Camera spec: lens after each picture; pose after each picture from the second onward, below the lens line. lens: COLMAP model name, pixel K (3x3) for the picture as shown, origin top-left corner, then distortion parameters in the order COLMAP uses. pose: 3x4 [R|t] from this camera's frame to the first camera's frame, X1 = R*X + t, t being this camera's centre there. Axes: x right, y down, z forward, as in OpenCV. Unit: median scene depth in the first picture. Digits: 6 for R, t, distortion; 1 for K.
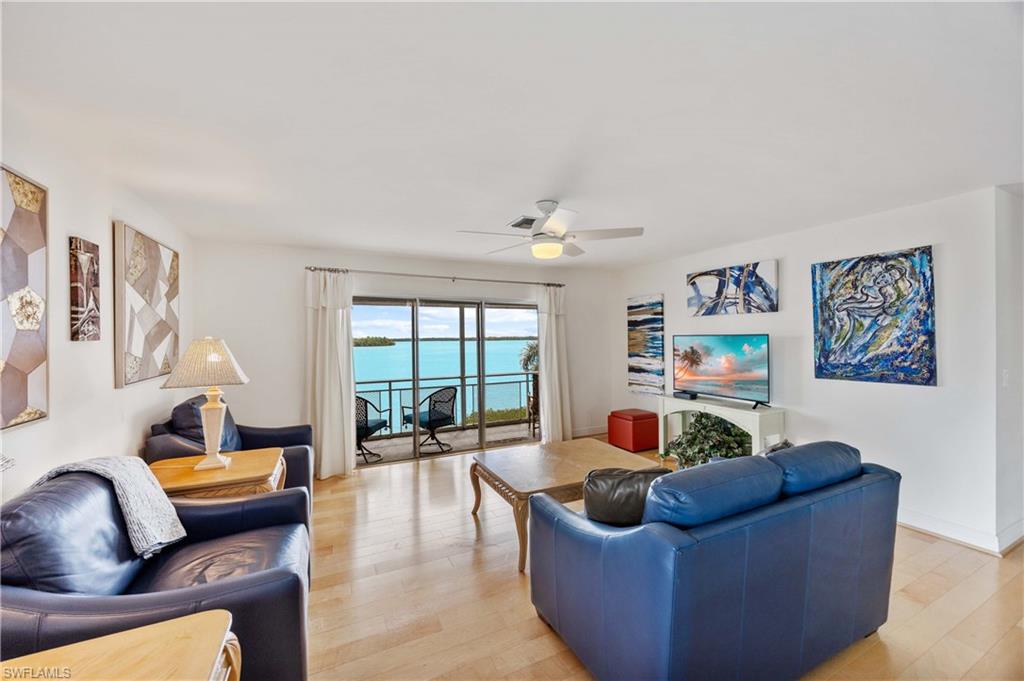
lens RADIAL K [[391.6, 0, 515.9], [0, 391.6, 338.8], [0, 0, 1]] dist [-0.001765, -0.000123]
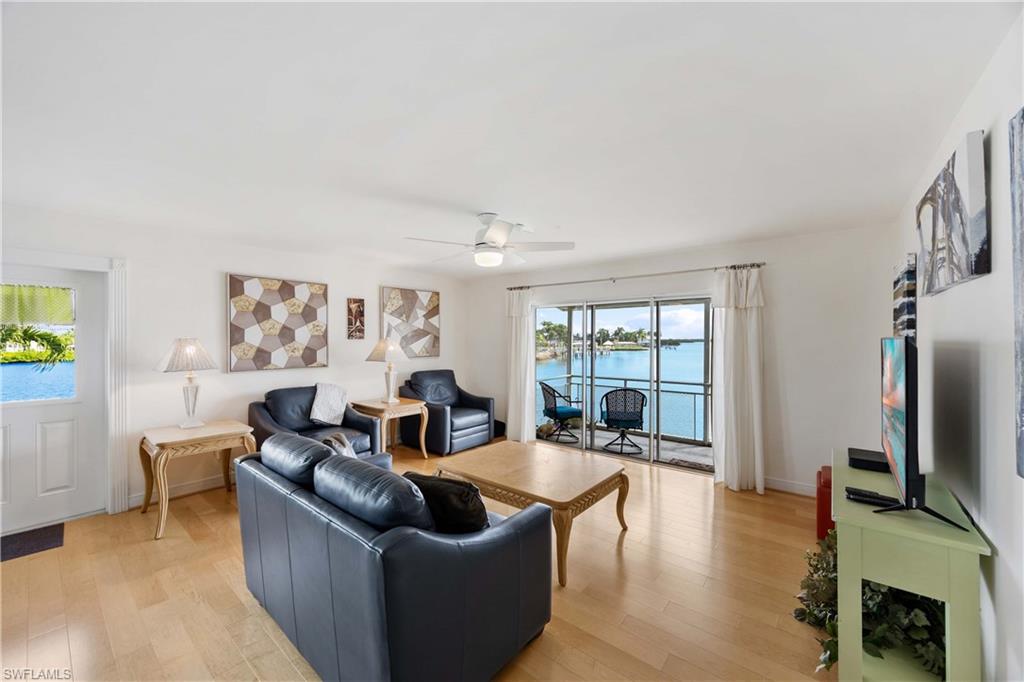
lens RADIAL K [[391.6, 0, 514.5], [0, 391.6, 339.6], [0, 0, 1]] dist [-0.001765, -0.000123]
pose [[0.420361, 0.008933, -0.907313, 0.640754], [-0.005831, 0.999957, 0.007144, -0.006198], [0.907338, 0.002288, 0.420395, 0.354091]]
